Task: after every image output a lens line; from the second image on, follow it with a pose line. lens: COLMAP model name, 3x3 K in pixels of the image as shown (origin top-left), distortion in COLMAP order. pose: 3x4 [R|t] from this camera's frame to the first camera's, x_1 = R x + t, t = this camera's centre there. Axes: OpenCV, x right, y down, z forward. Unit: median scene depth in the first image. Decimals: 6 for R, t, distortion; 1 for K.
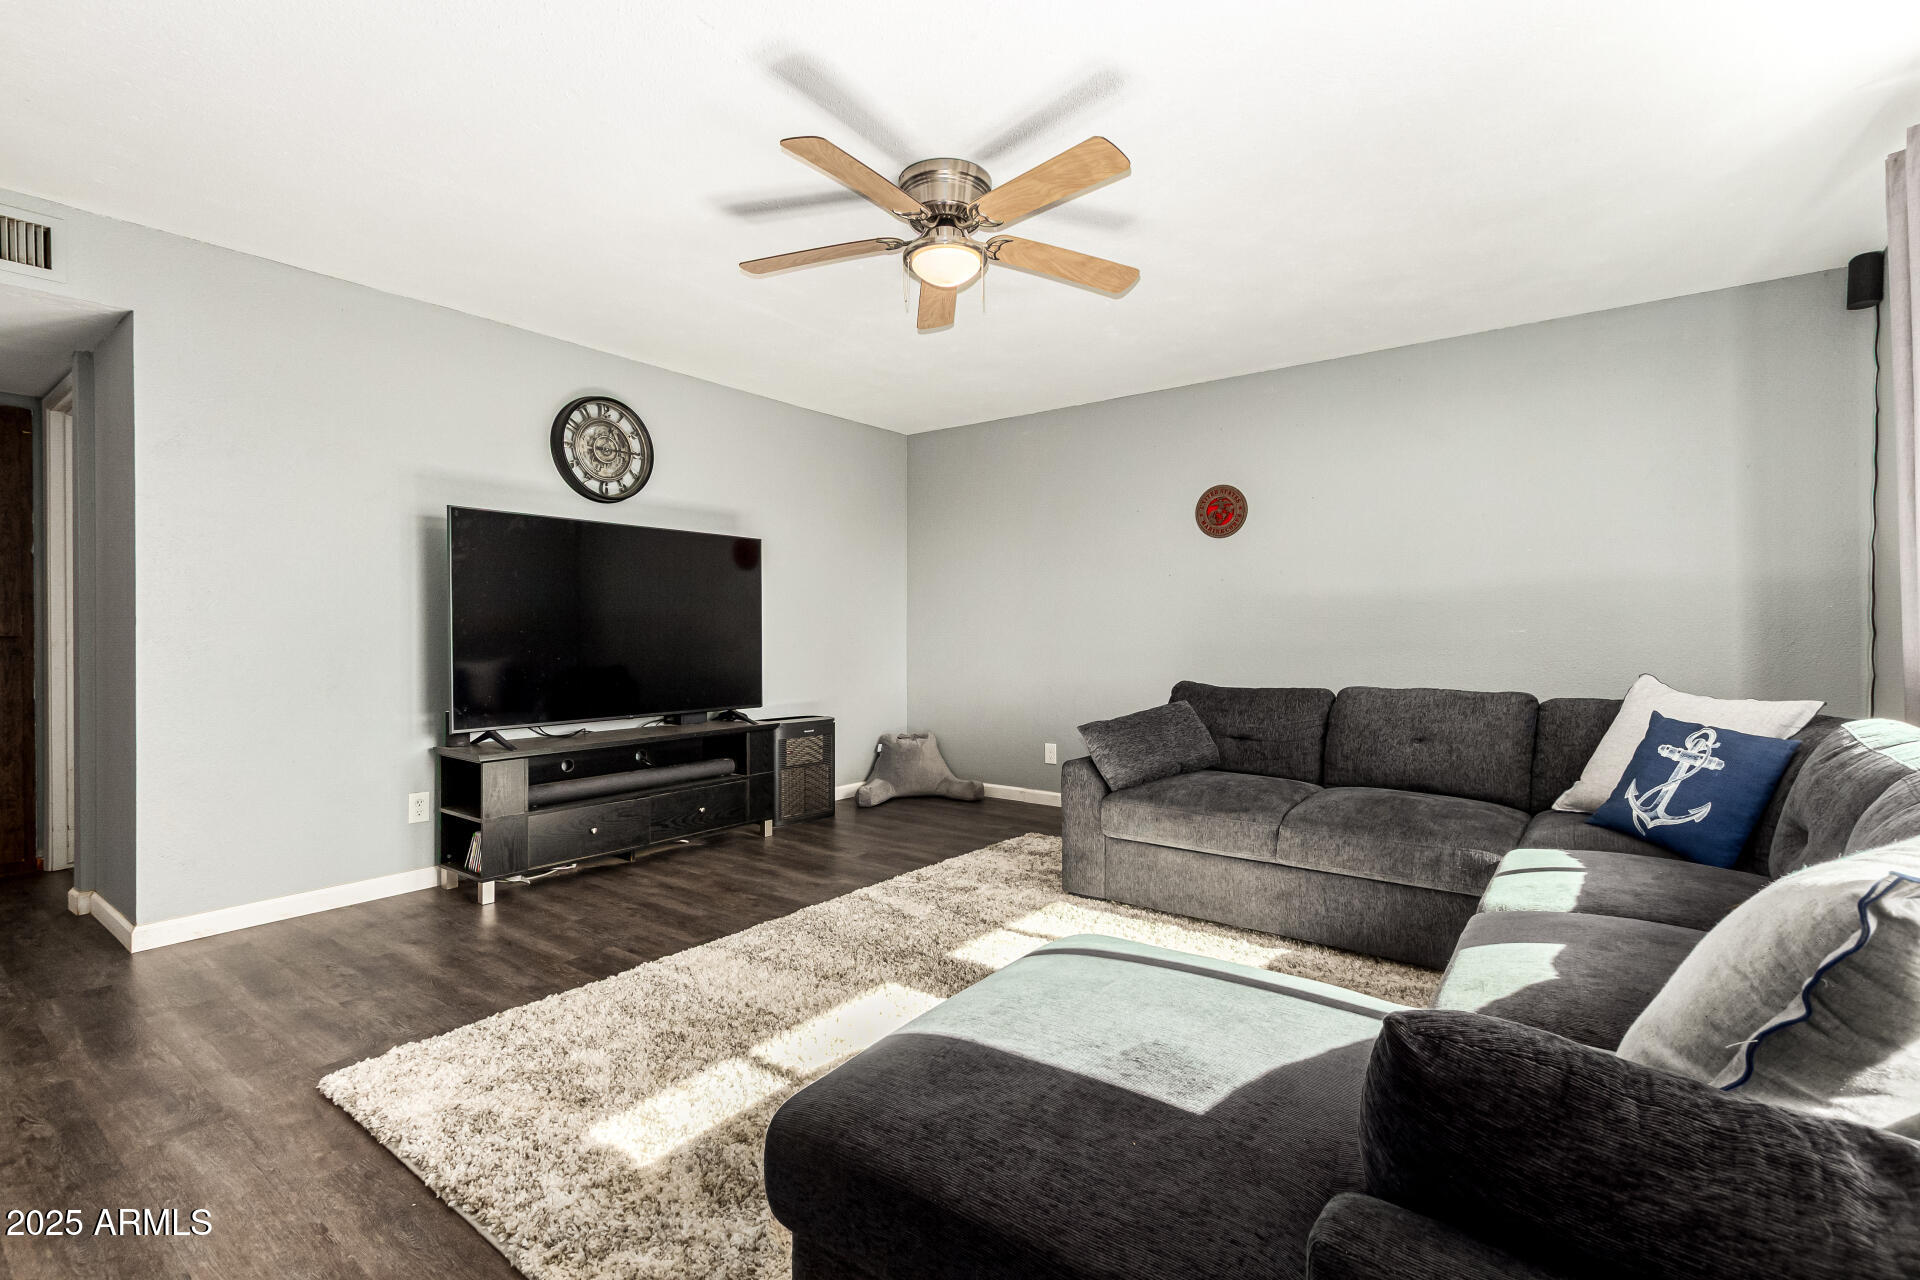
lens RADIAL K [[871.8, 0, 956.0], [0, 871.8, 641.1], [0, 0, 1]] dist [0.008120, -0.001481]
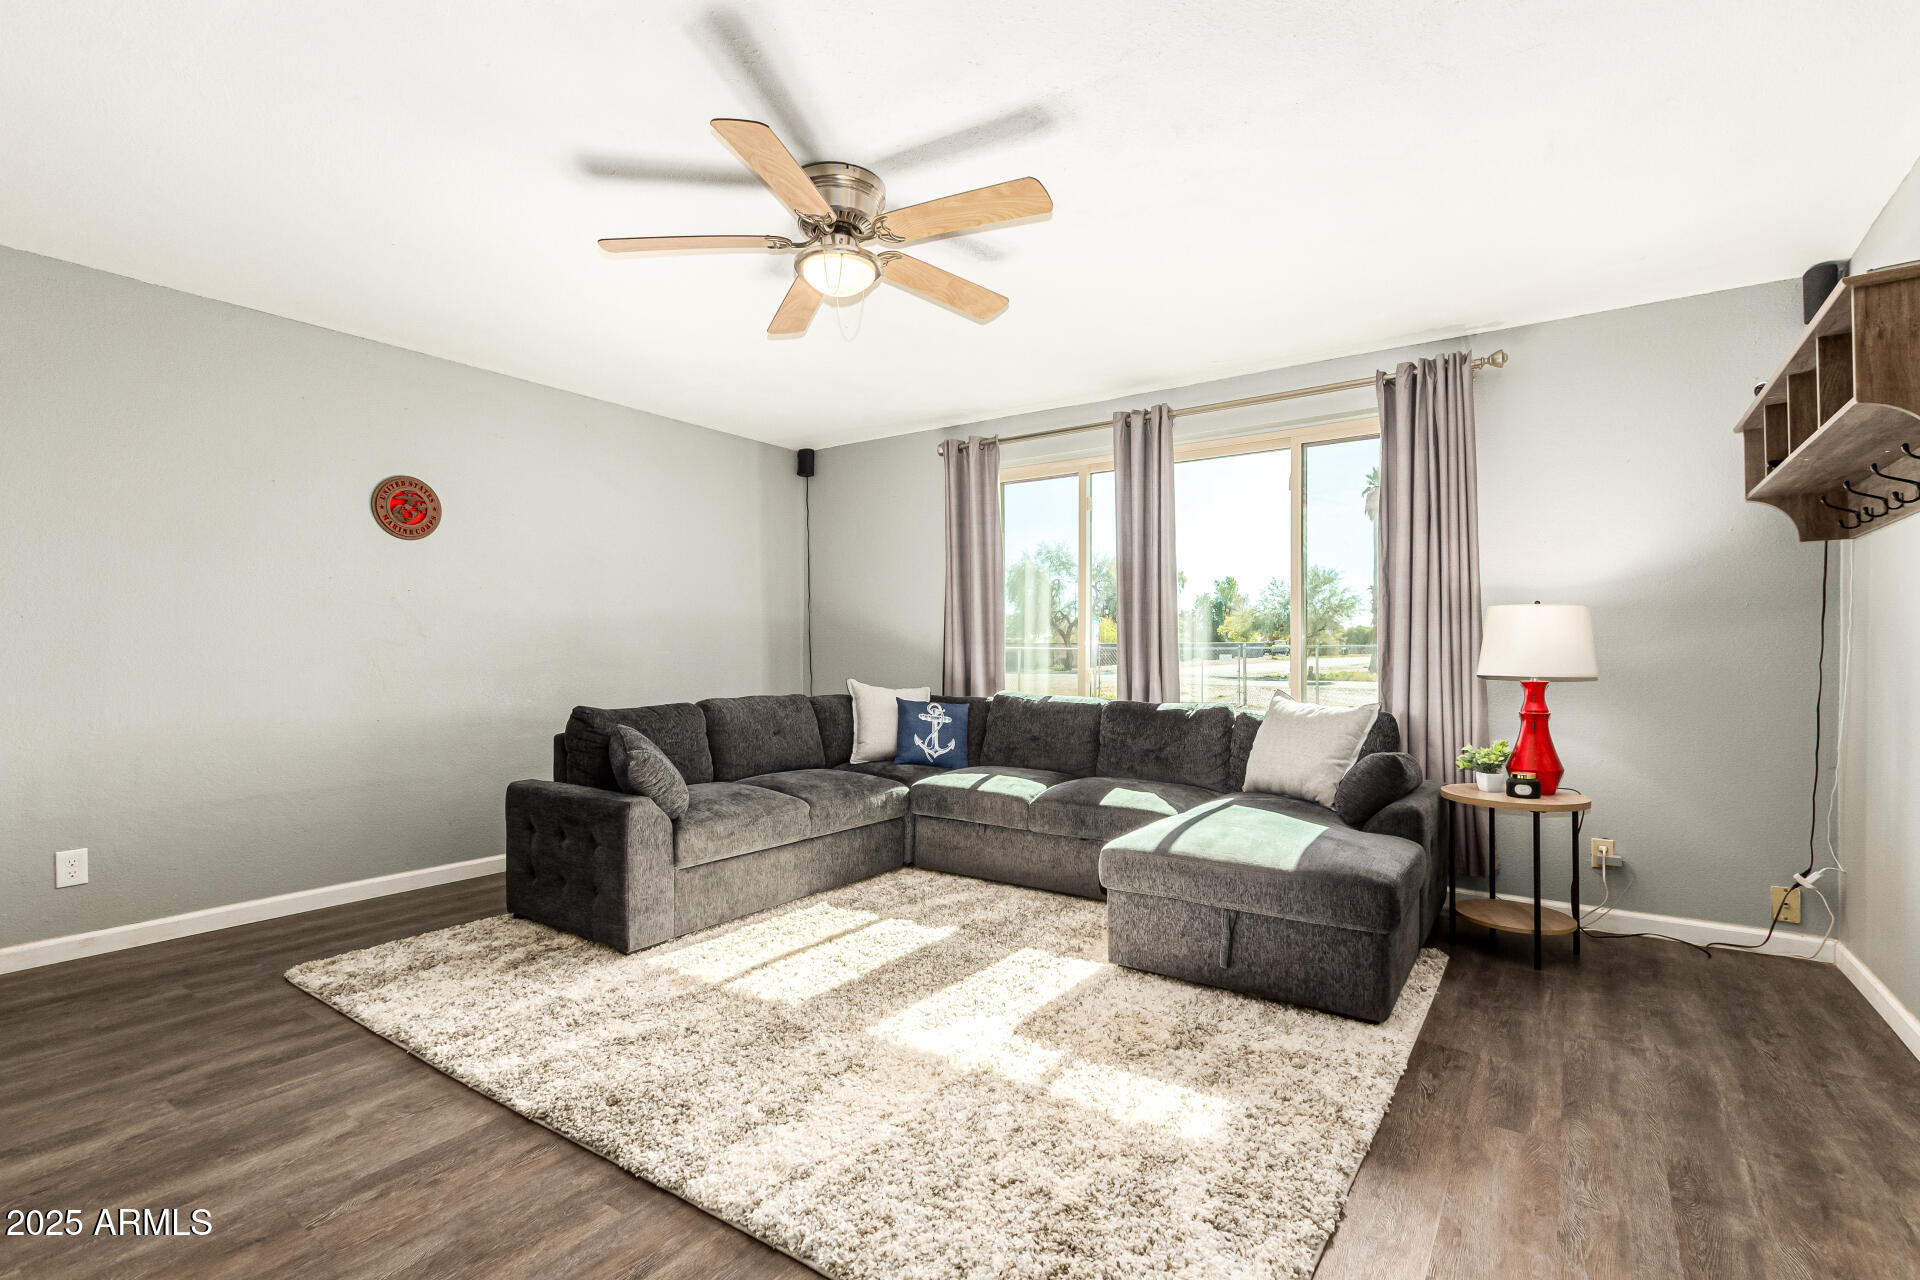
lens RADIAL K [[871.8, 0, 958.3], [0, 871.8, 644.6], [0, 0, 1]] dist [0.008120, -0.001481]
pose [[-0.037866, 0.010280, 0.999230, -0.814682], [0.007972, 0.999918, -0.009985, -0.008542], [-0.999251, 0.007588, -0.037945, 0.755680]]
